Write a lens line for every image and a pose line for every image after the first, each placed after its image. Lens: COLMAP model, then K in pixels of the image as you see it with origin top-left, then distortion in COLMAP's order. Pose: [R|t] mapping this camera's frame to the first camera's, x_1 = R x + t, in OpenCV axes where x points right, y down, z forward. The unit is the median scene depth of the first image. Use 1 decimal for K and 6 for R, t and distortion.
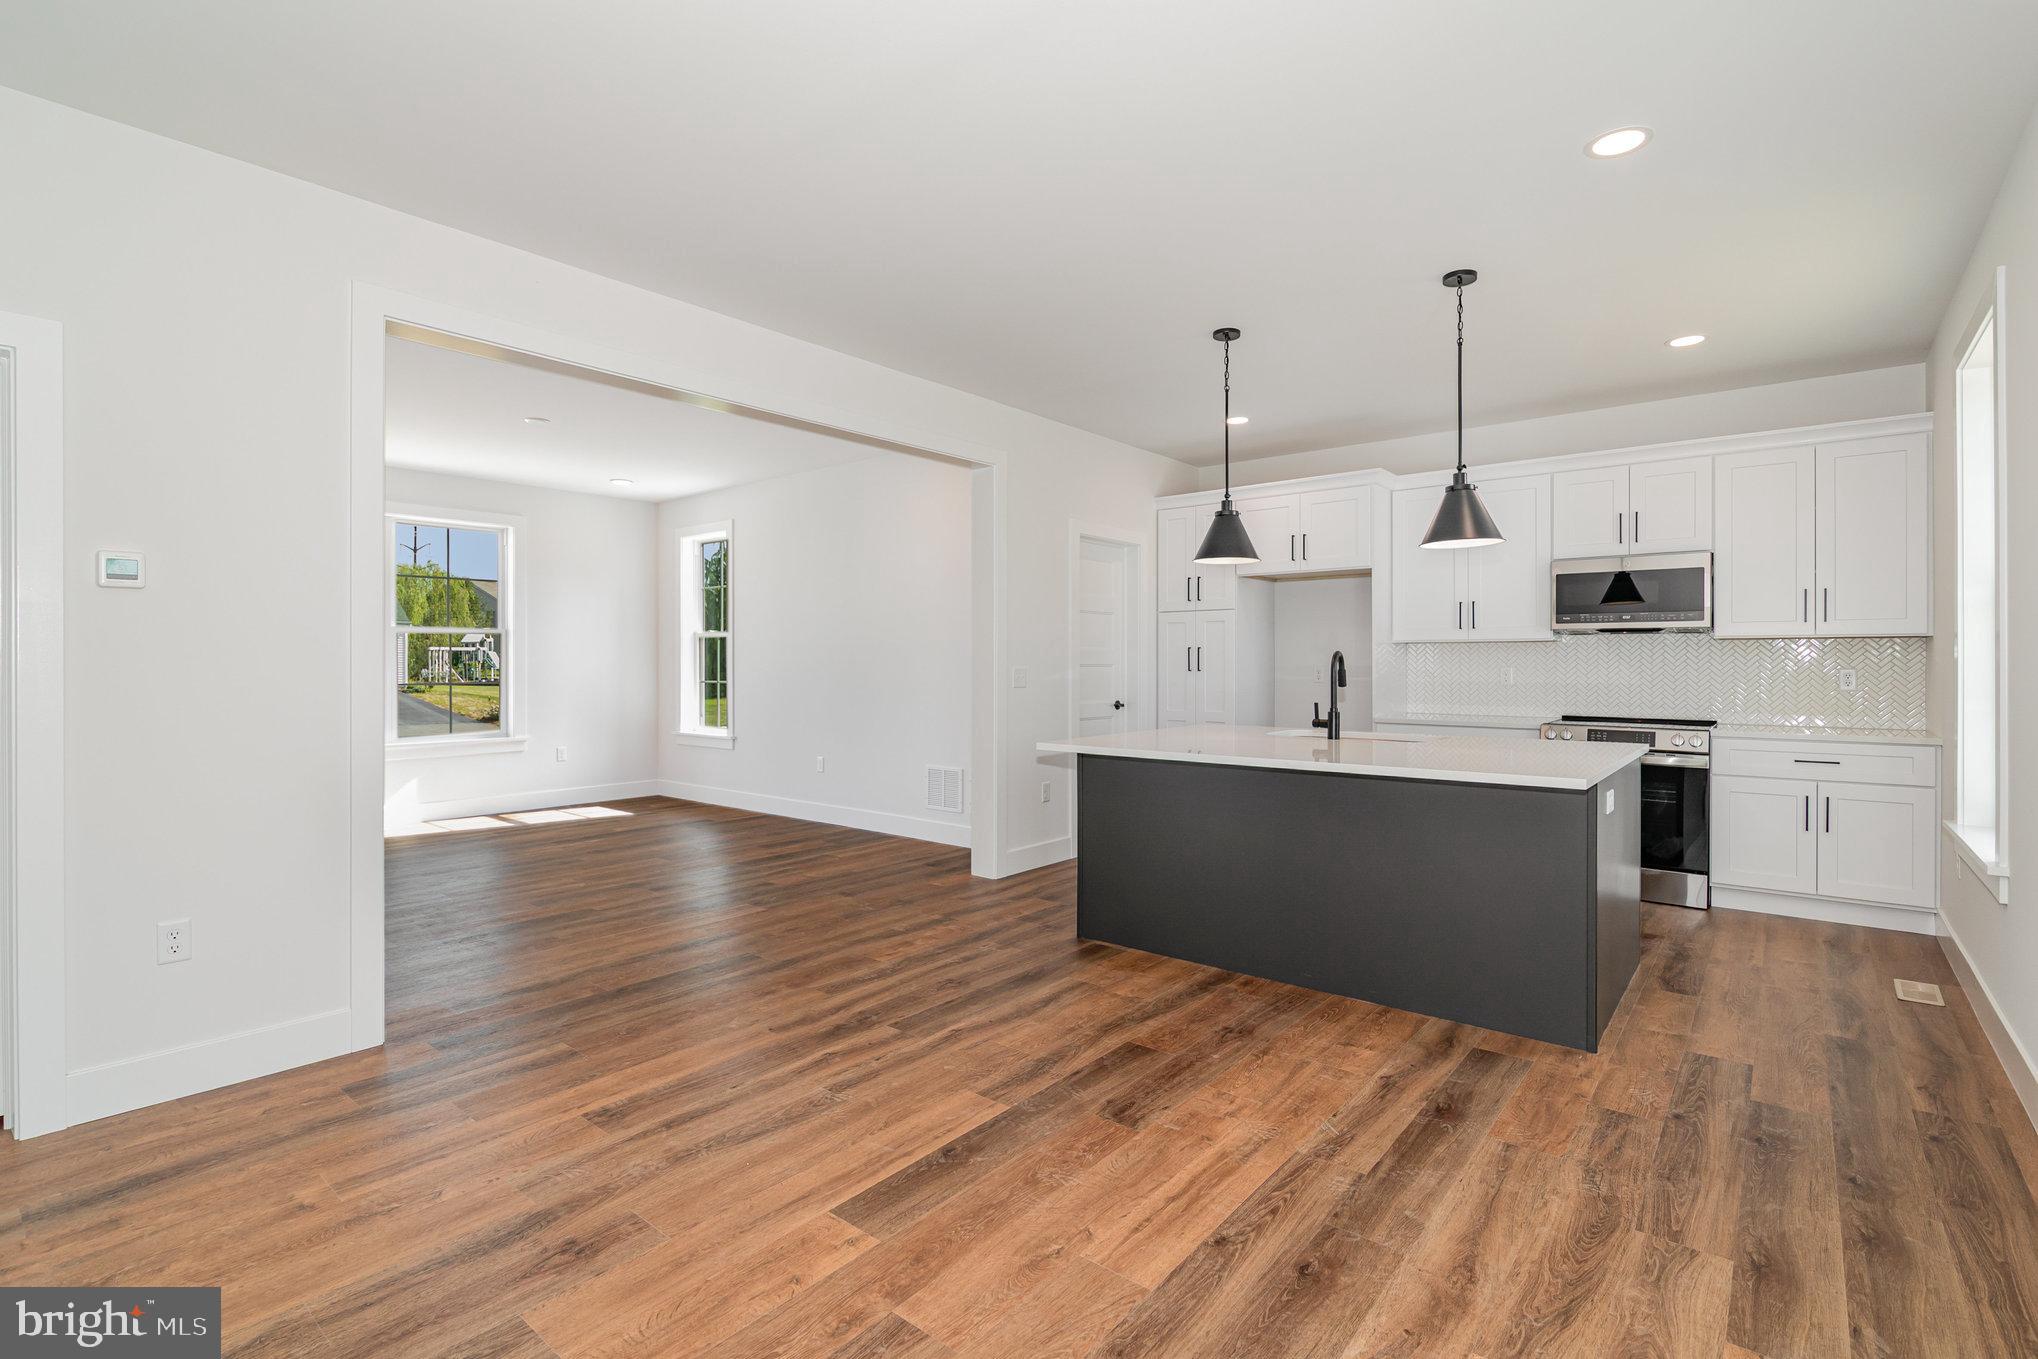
lens RADIAL K [[943.3, 0, 1021.2], [0, 943.3, 674.8], [0, 0, 1]] dist [-0.014340, 0.001791]
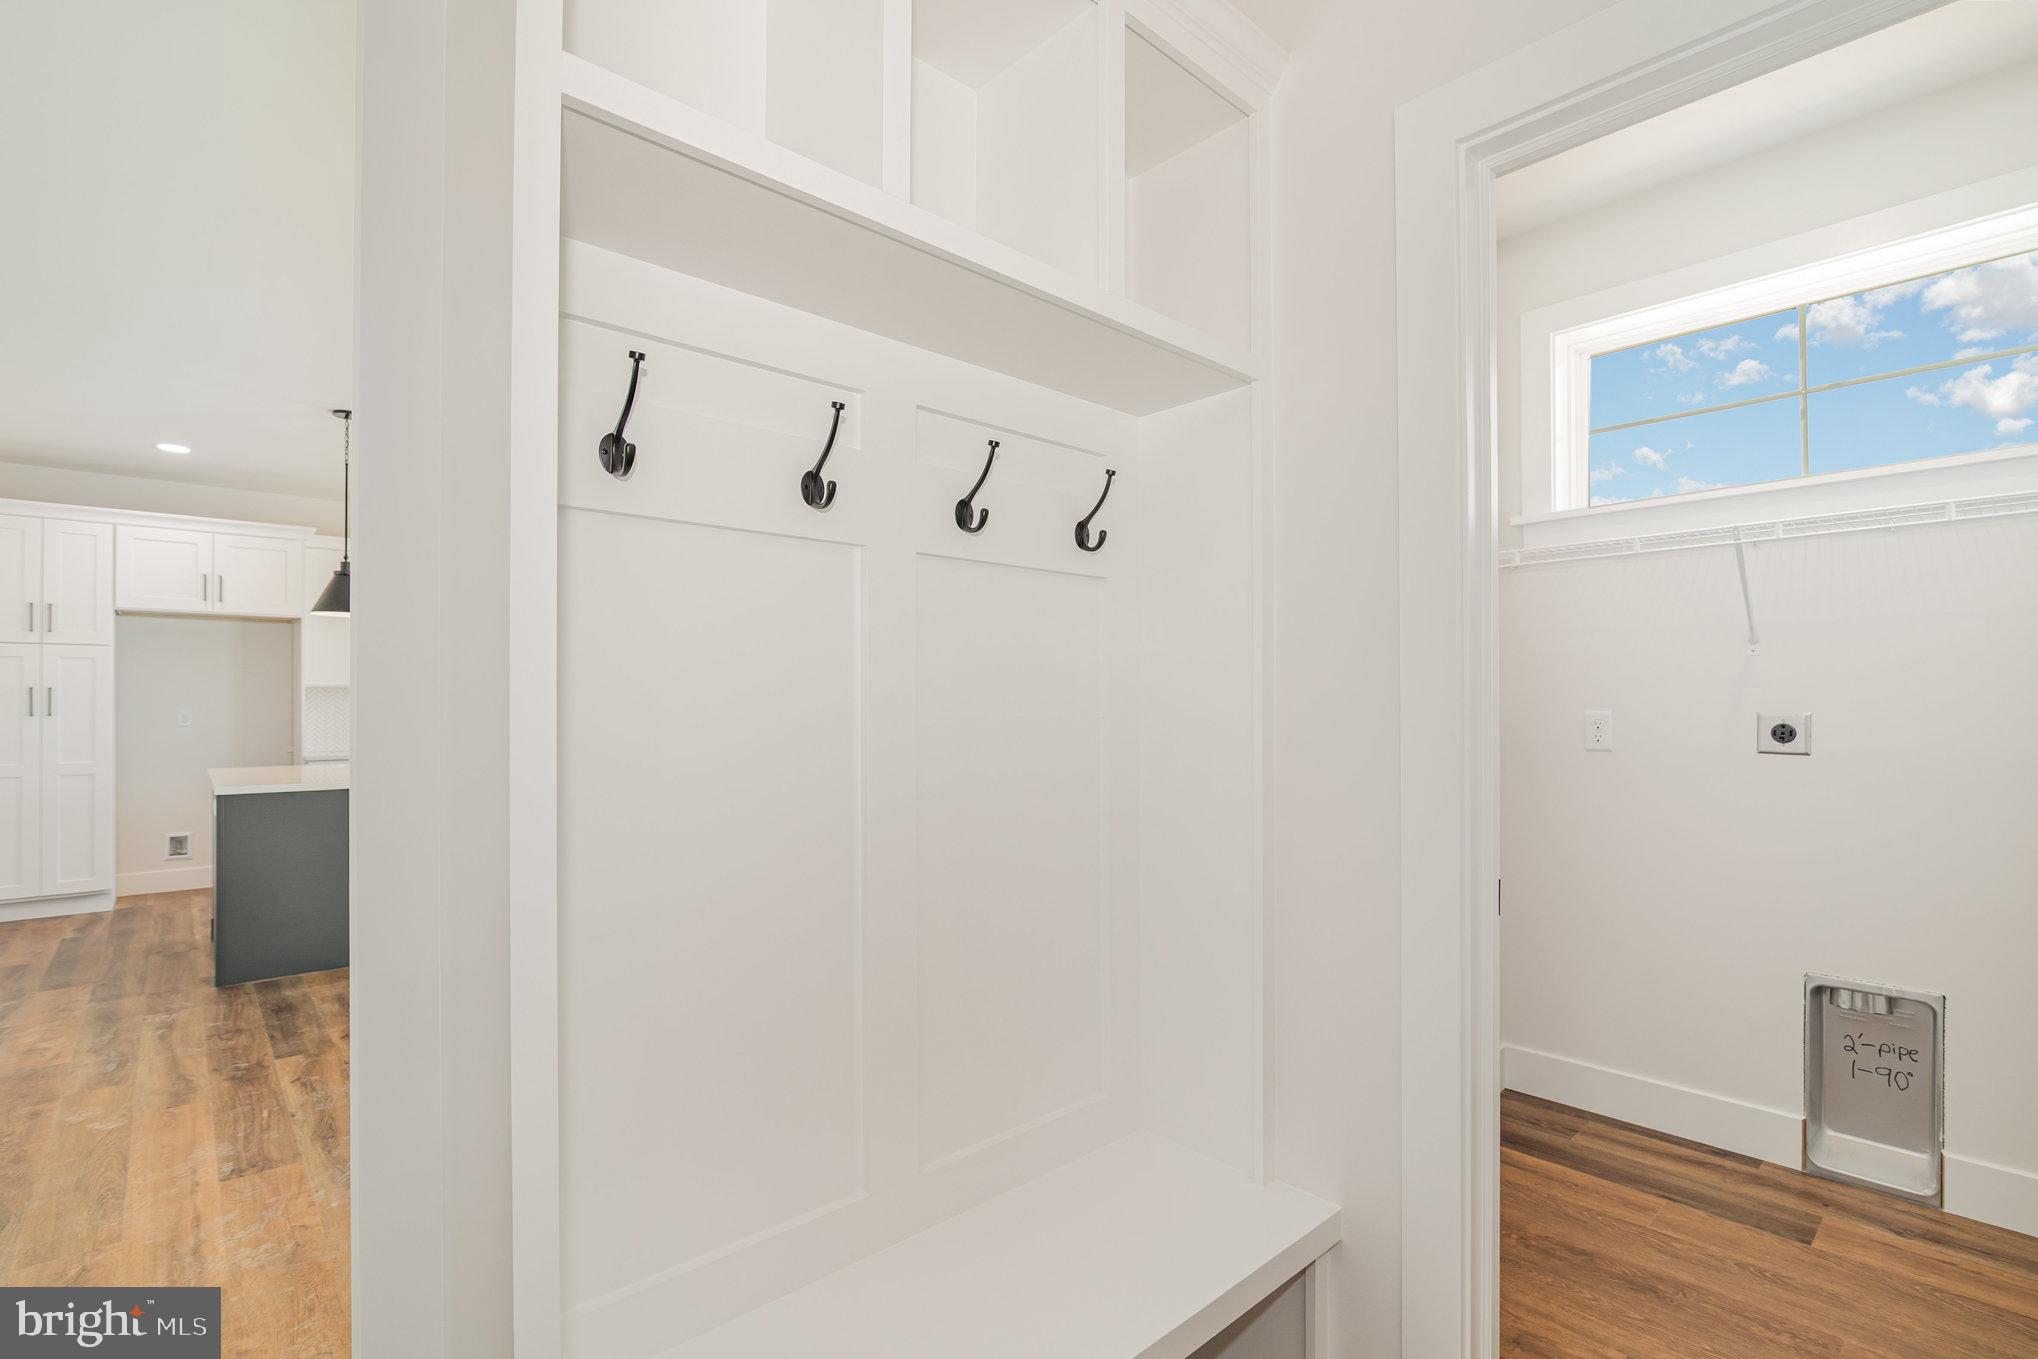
lens RADIAL K [[943.3, 0, 1034.6], [0, 943.3, 704.4], [0, 0, 1]] dist [-0.014340, 0.001791]
pose [[0.134651, 0.001581, 0.990892, -1.040519], [0.015886, 0.999867, -0.003754, 0.005131], [-0.990766, 0.016246, 0.134608, 0.045241]]
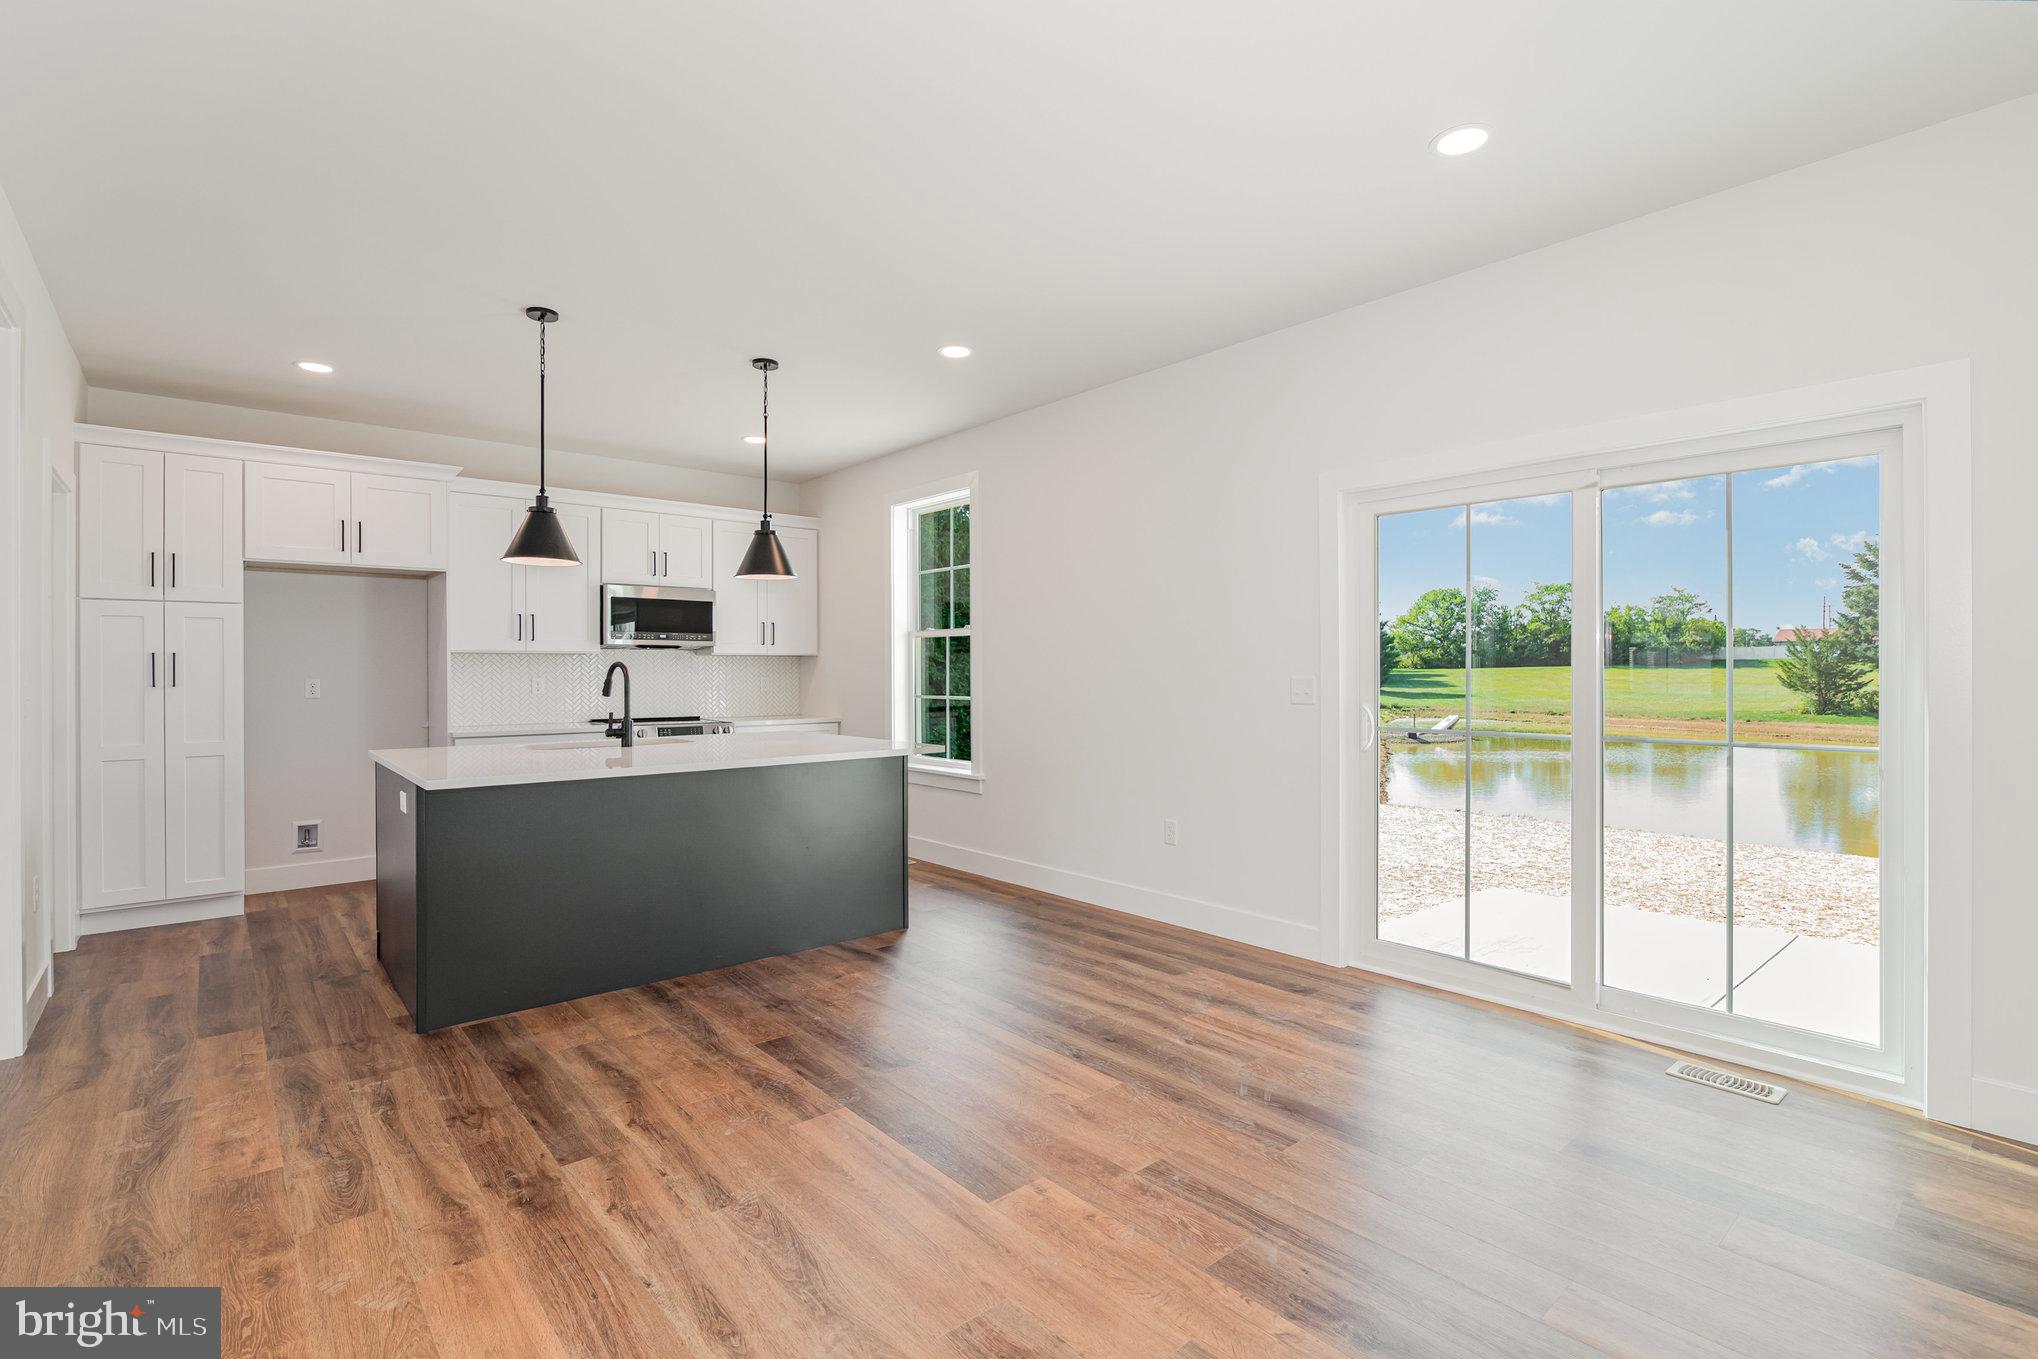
lens RADIAL K [[943.3, 0, 1019.9], [0, 943.3, 677.4], [0, 0, 1]] dist [-0.014340, 0.001791]
pose [[0.165094, -0.005857, 0.986260, -0.807079], [0.017559, 0.999841, 0.002999, -0.004105], [-0.986122, 0.016822, 0.165171, 0.524745]]
